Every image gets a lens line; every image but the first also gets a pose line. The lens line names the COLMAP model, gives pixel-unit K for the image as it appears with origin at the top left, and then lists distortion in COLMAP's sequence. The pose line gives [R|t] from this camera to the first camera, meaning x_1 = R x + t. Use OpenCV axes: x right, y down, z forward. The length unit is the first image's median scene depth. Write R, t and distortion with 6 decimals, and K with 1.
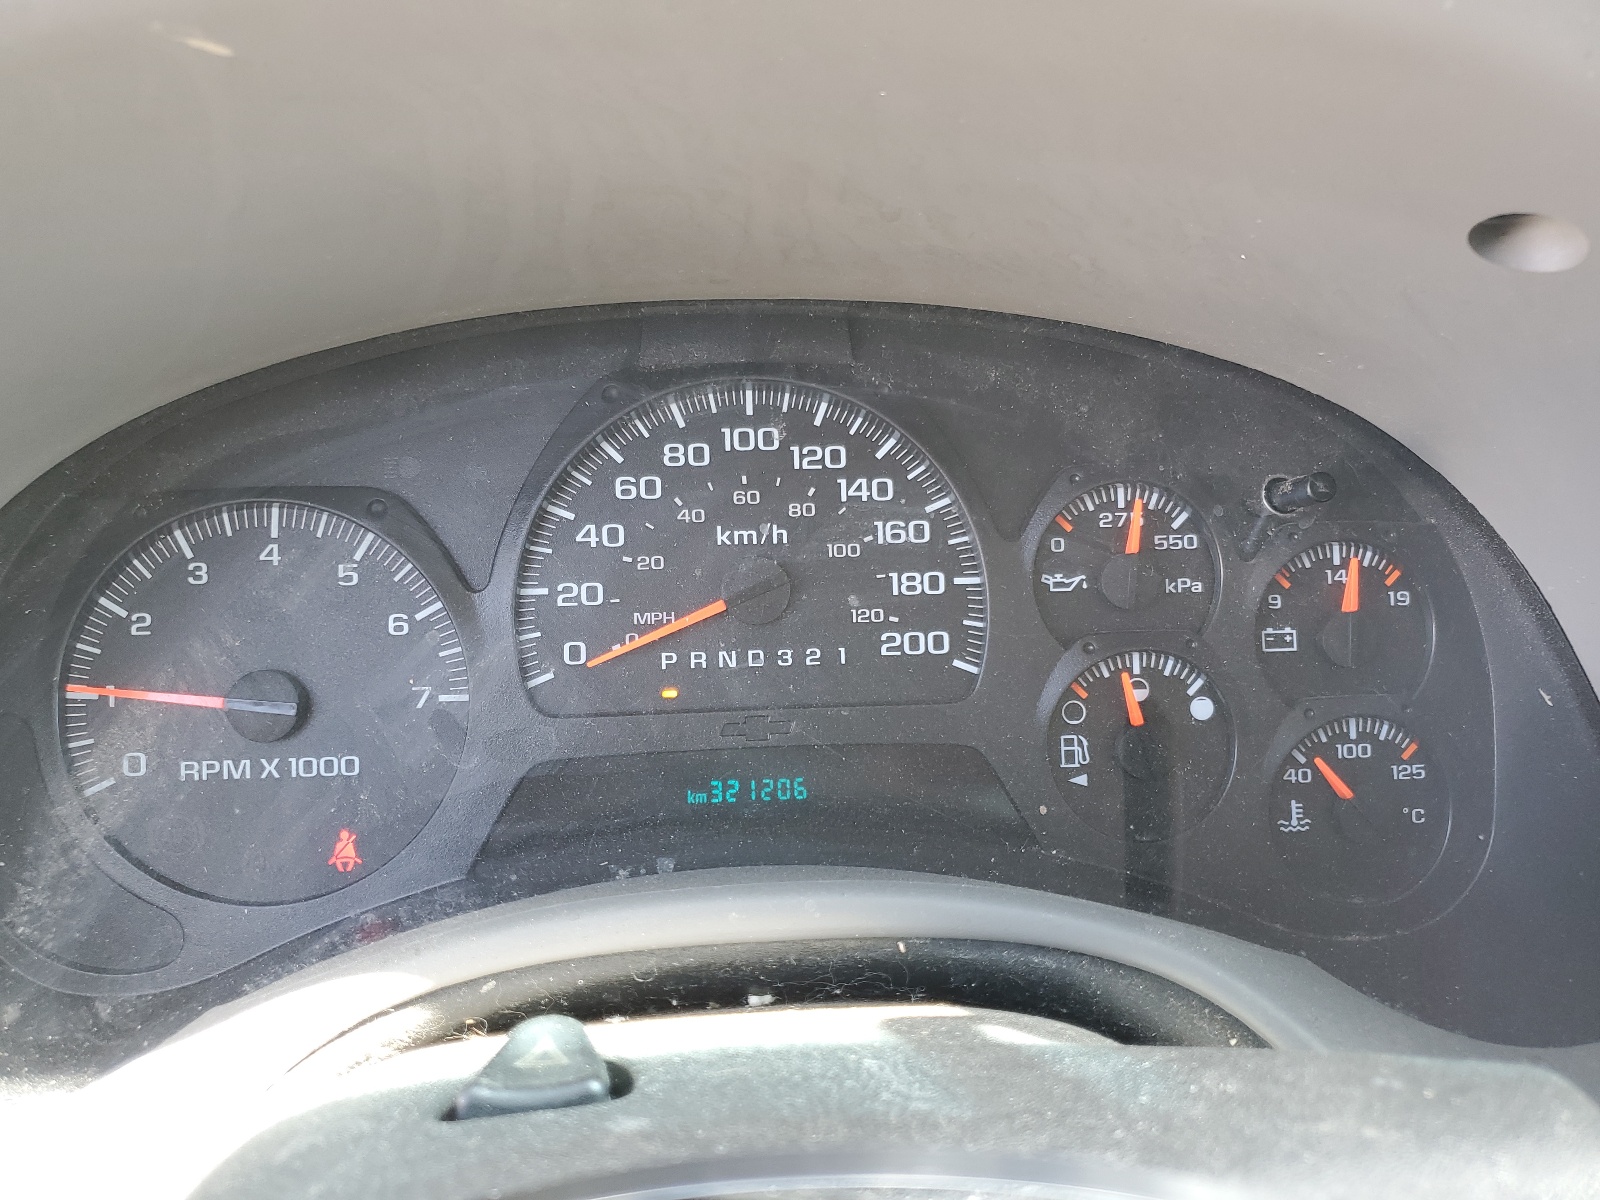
lens RADIAL K [[1203.7, 0, 800.7], [0, 1203.7, 596.6], [0, 0, 1]] dist [0.002303, -0.000201]
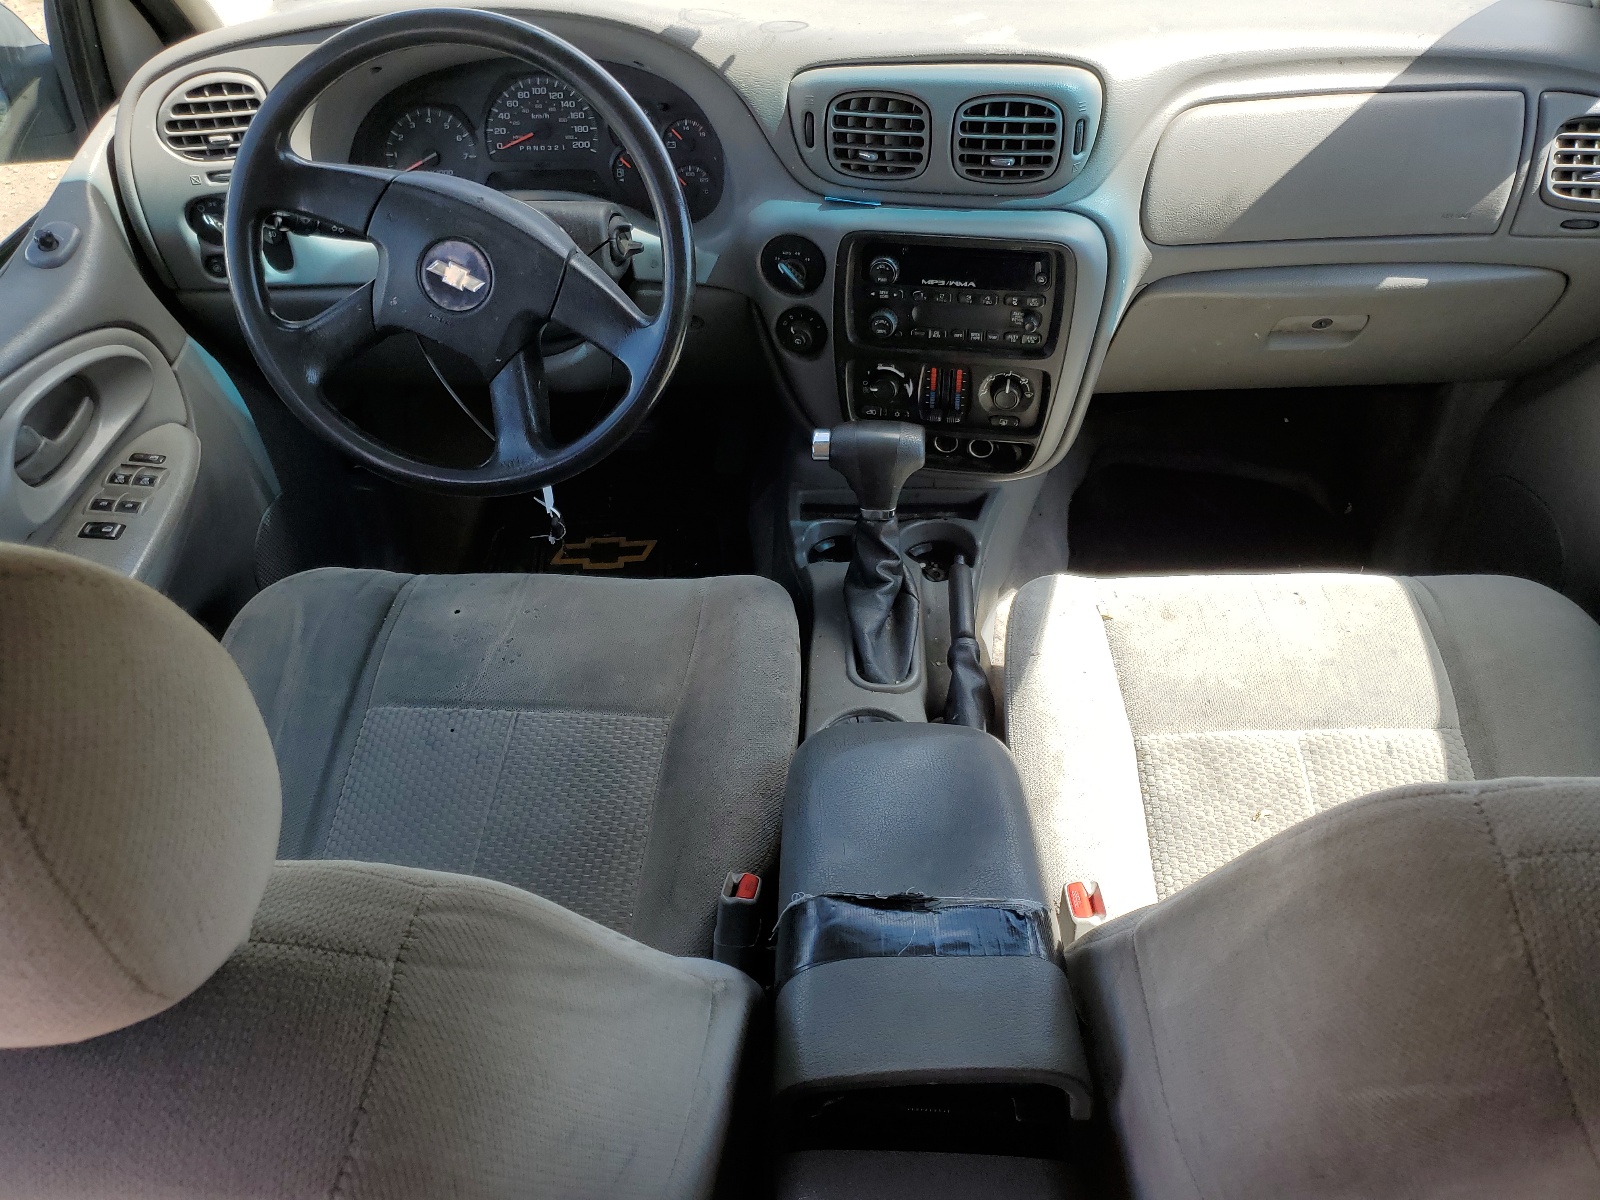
lens RADIAL K [[1203.7, 0, 800.8], [0, 1203.7, 602.4], [0, 0, 1]] dist [0.002303, -0.000201]
pose [[0.992661, 0.043927, -0.112669, 1.383346], [-0.013657, 0.966455, 0.256471, 0.489080], [0.120155, -0.253050, 0.959963, -3.272929]]
